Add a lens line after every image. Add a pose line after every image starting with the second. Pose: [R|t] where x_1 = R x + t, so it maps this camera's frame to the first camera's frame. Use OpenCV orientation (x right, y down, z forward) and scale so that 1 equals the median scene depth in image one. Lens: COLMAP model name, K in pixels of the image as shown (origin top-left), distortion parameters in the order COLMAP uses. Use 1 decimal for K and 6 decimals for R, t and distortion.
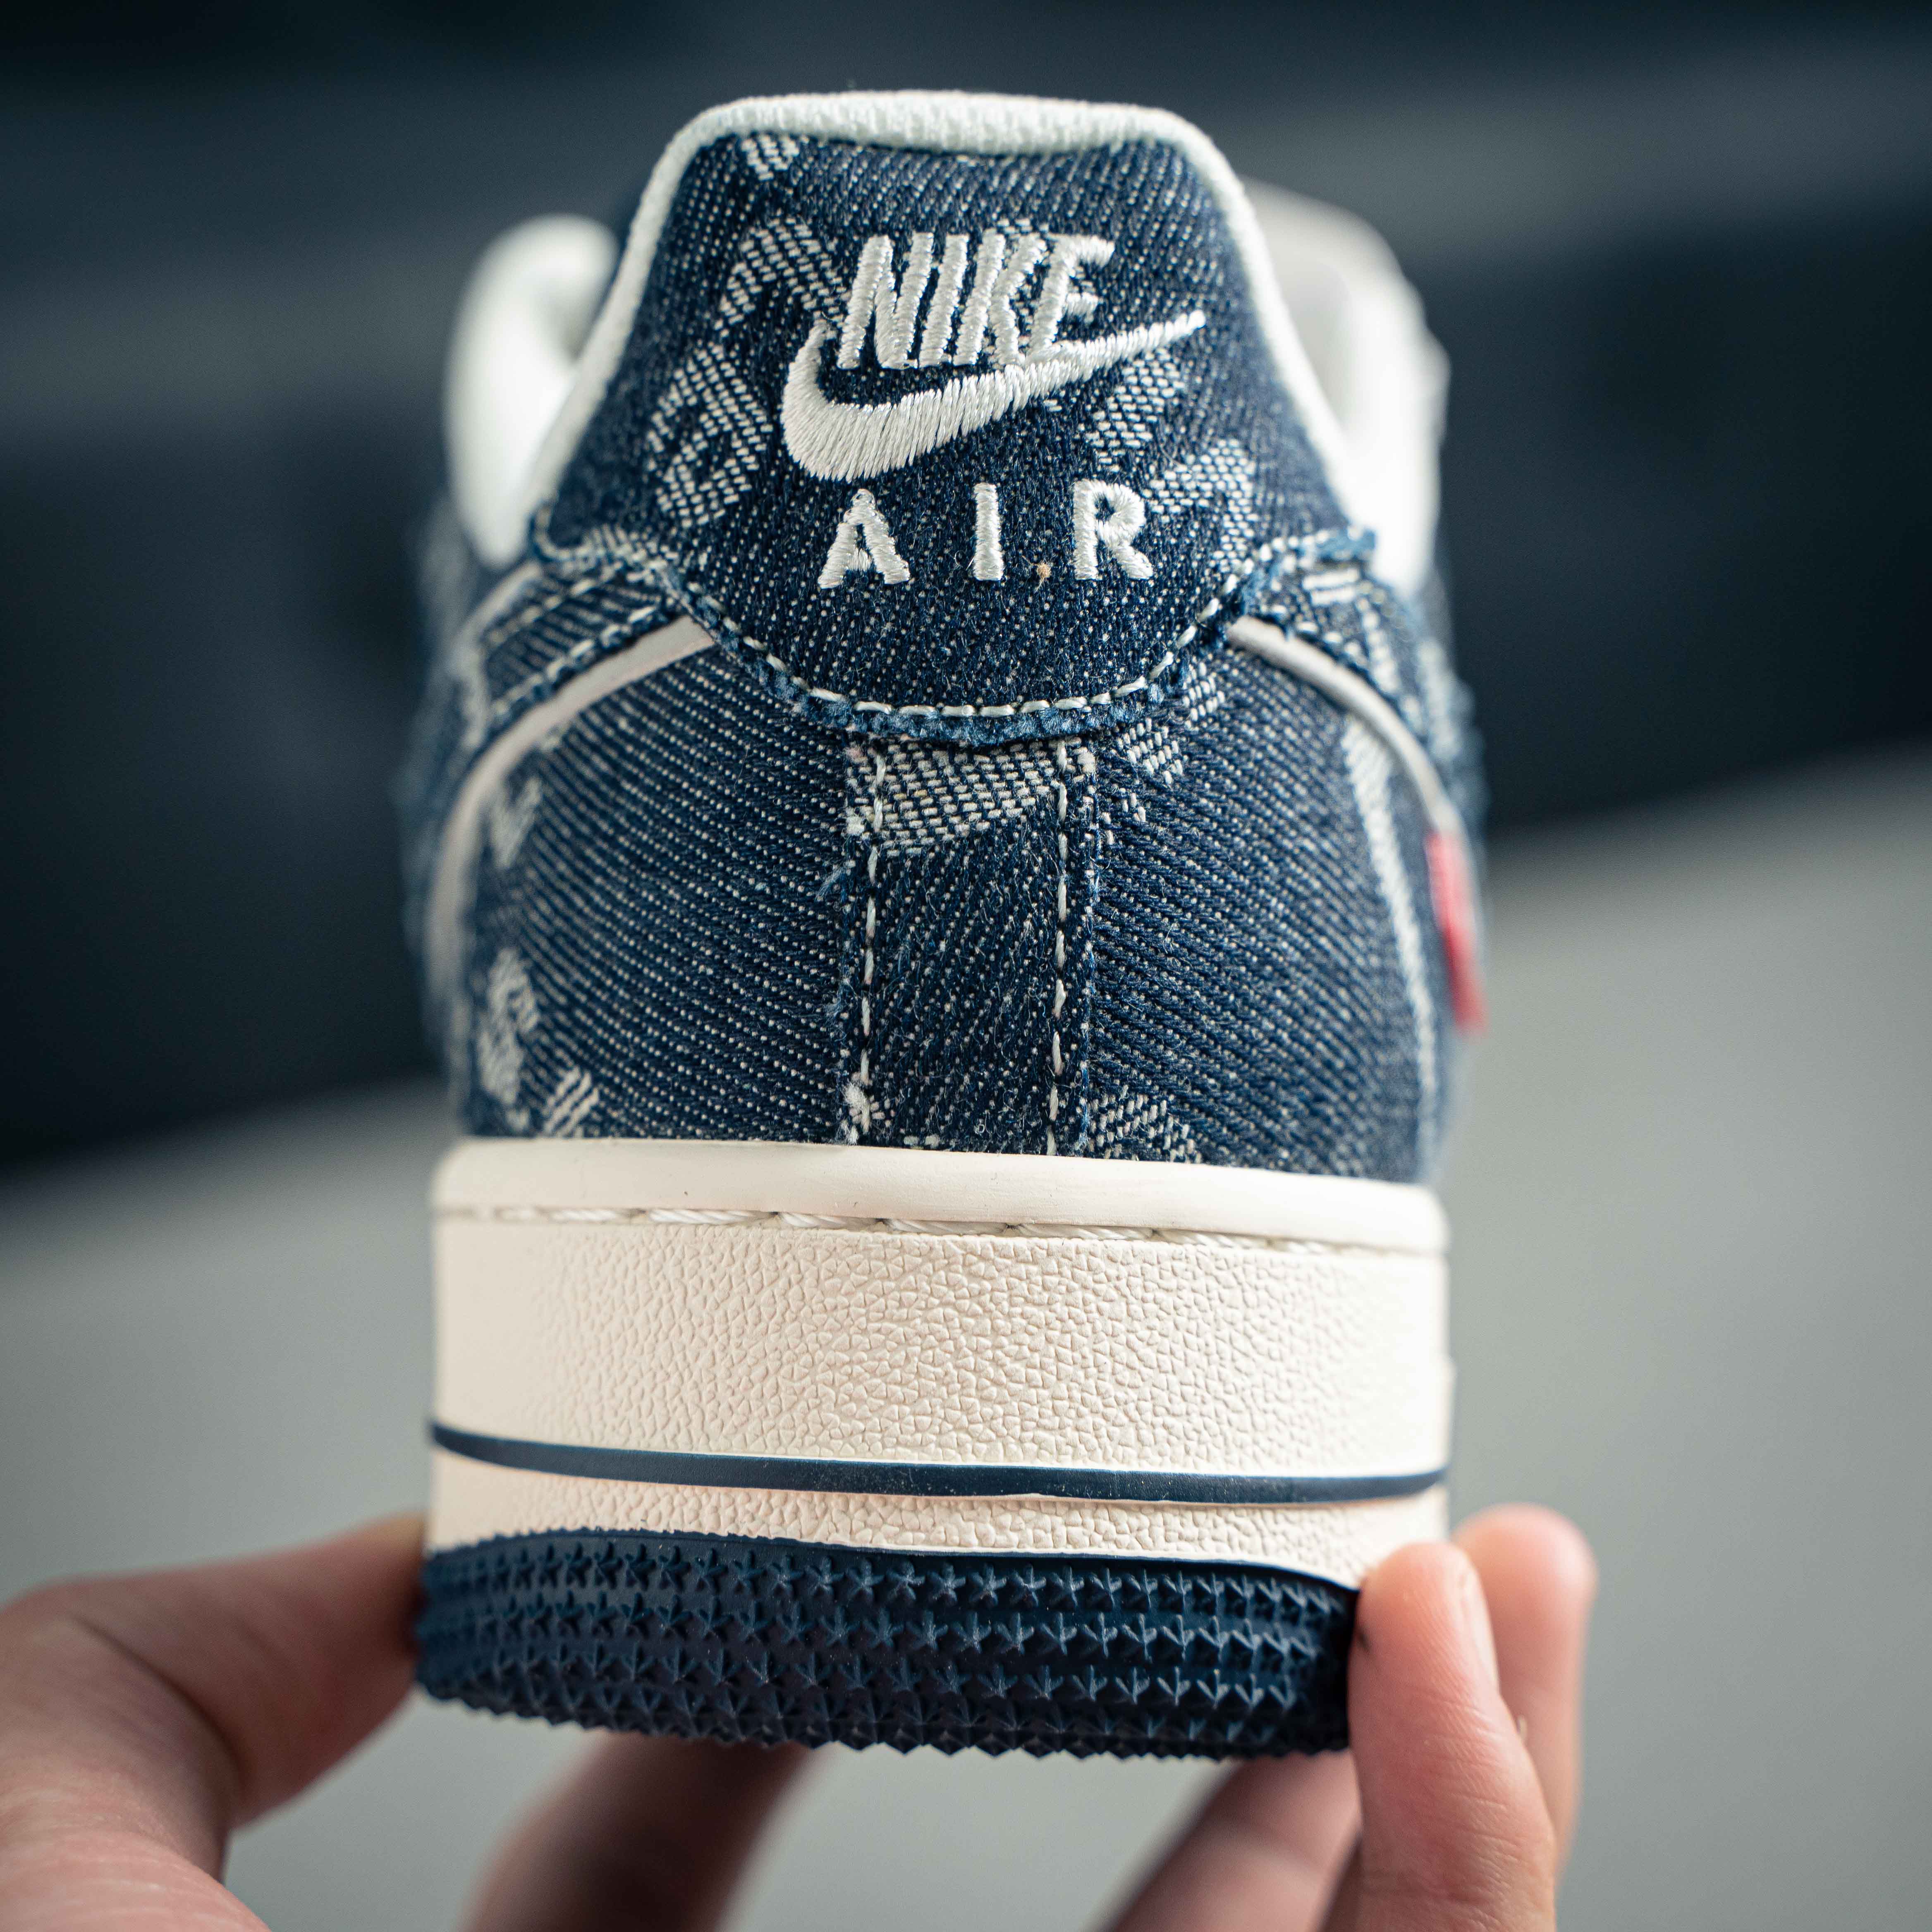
lens RADIAL K [[3993.8, 0, 966.2], [0, 3993.8, 966.3], [0, 0, 1]] dist [-0.018077, 0.000000]
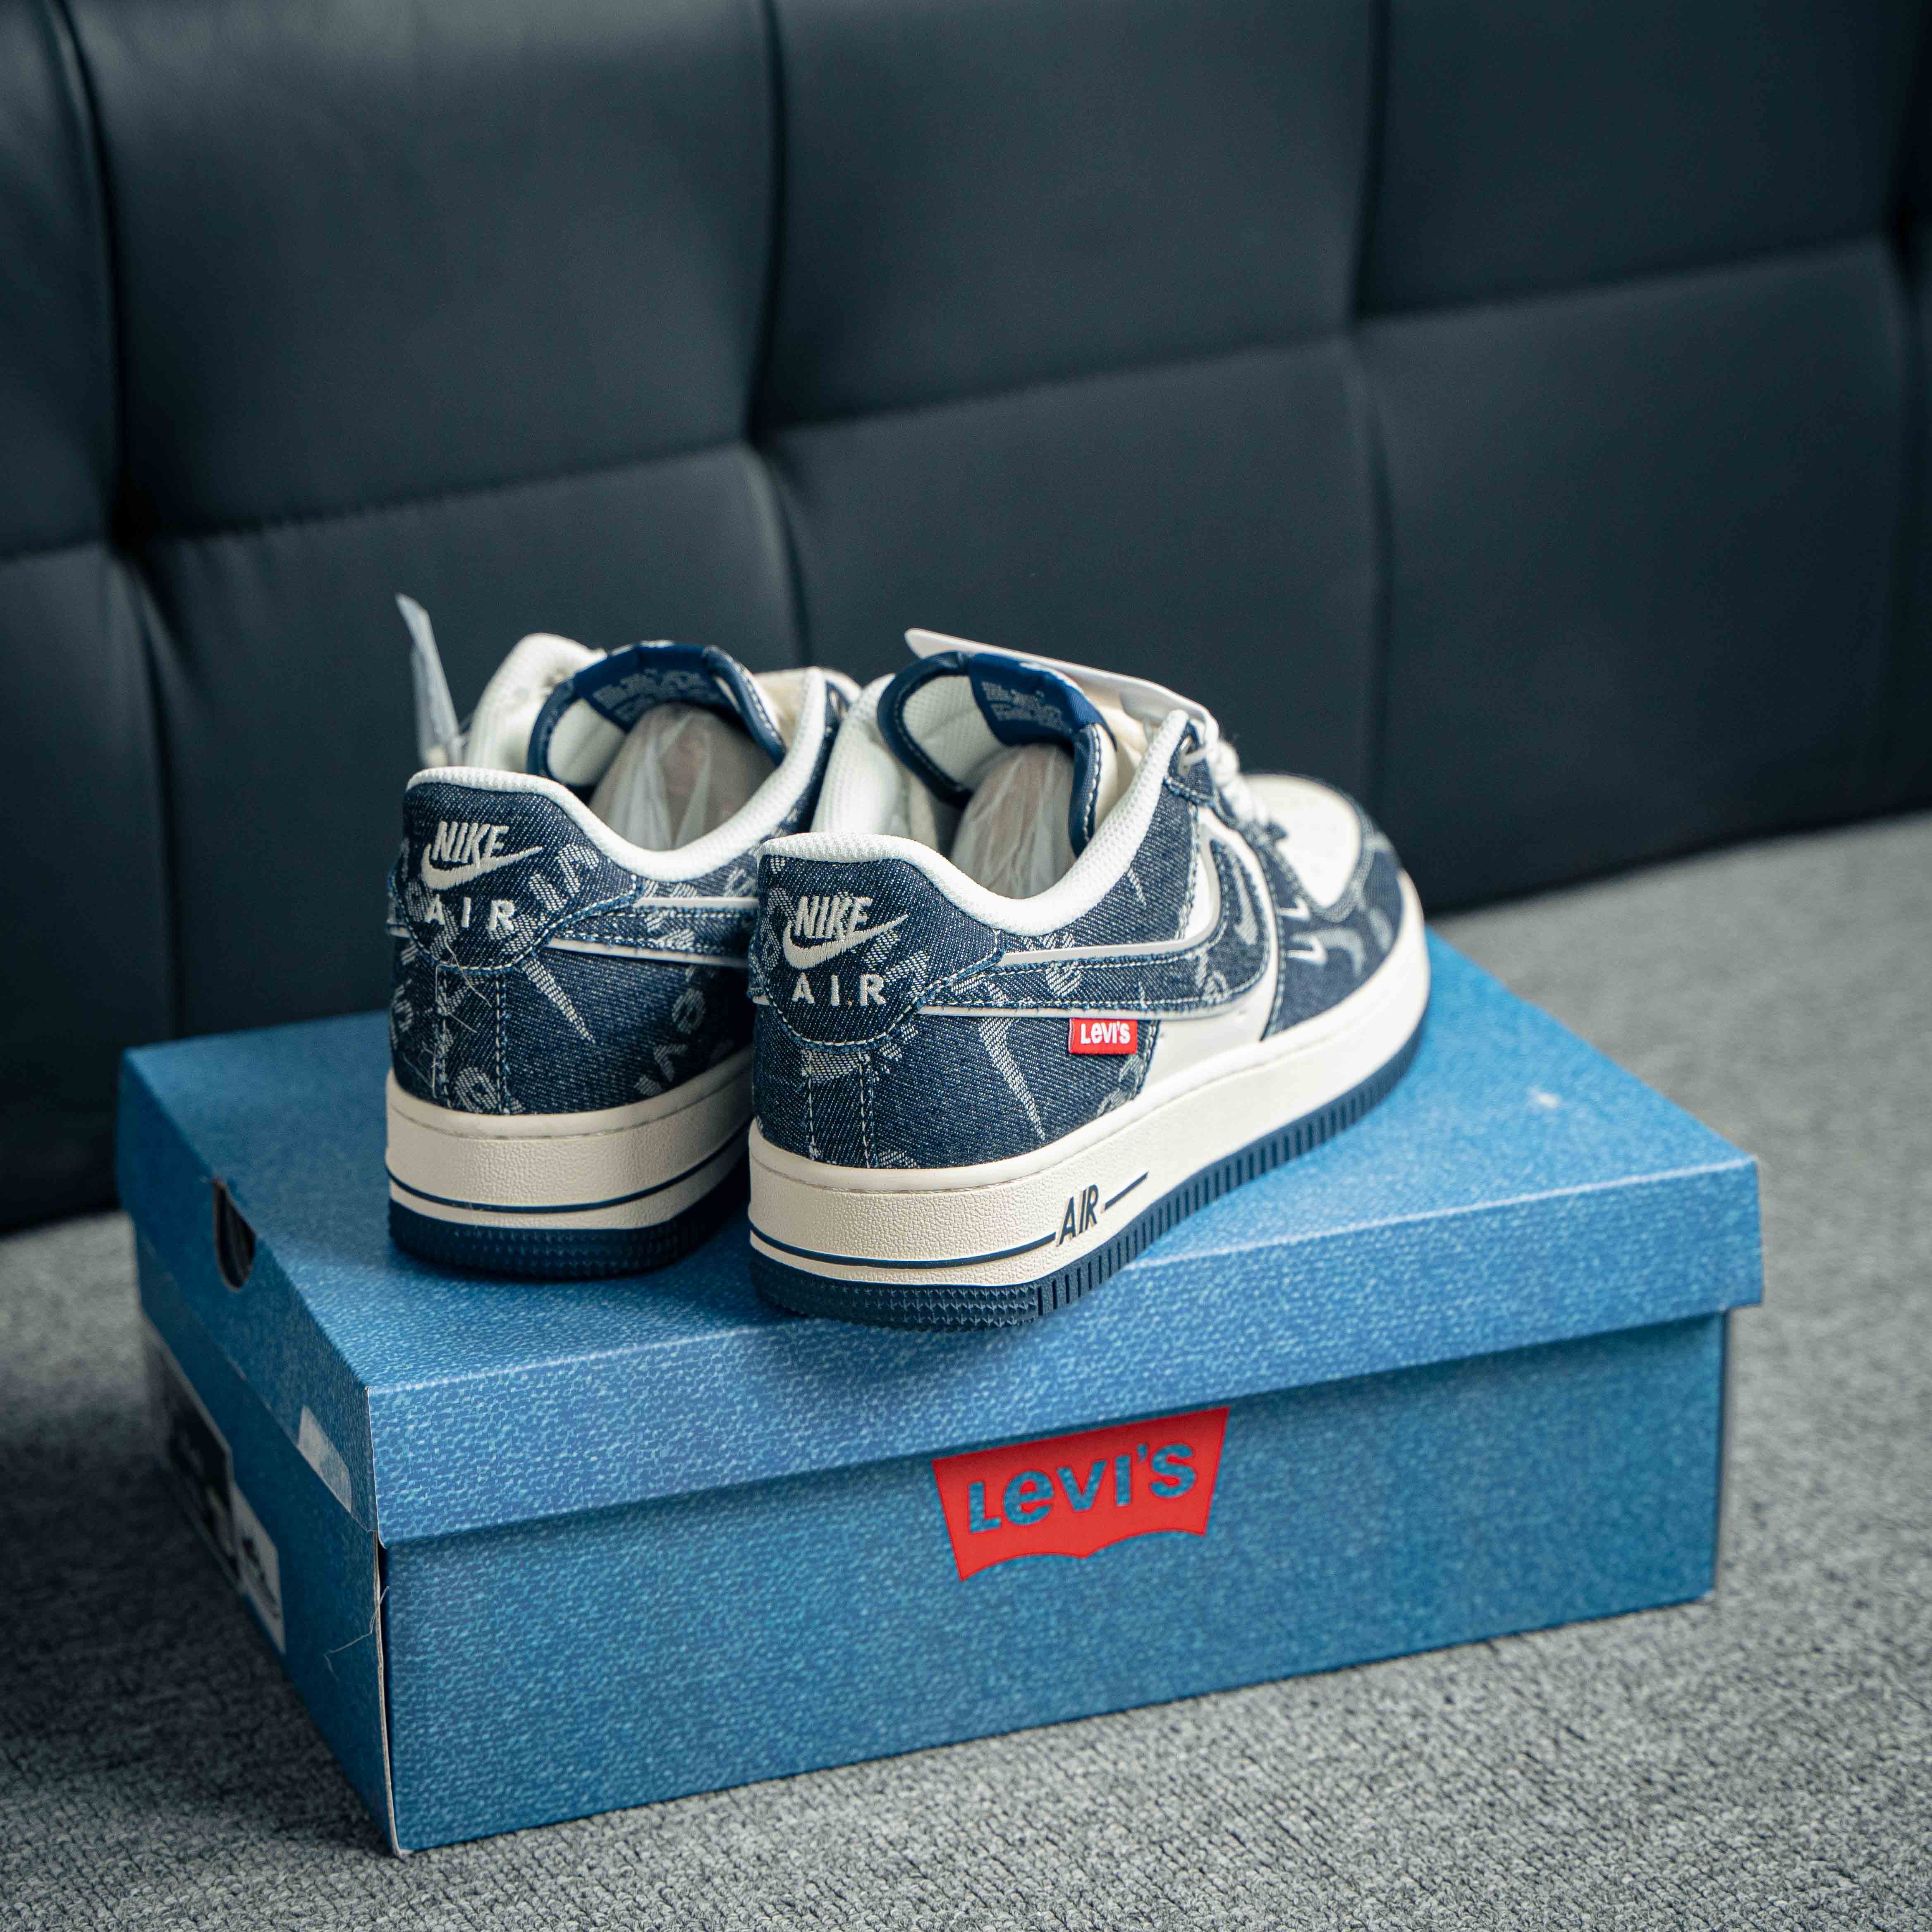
lens RADIAL K [[6182.1, 0, 966.5], [0, 6182.1, 955.1], [0, 0, 1]] dist [0.022469, 0.000000]
pose [[0.901909, 0.069551, -0.426289, 2.258678], [0.069885, 0.950448, 0.302927, -1.661487], [0.426234, -0.303004, 0.852357, -3.269908]]
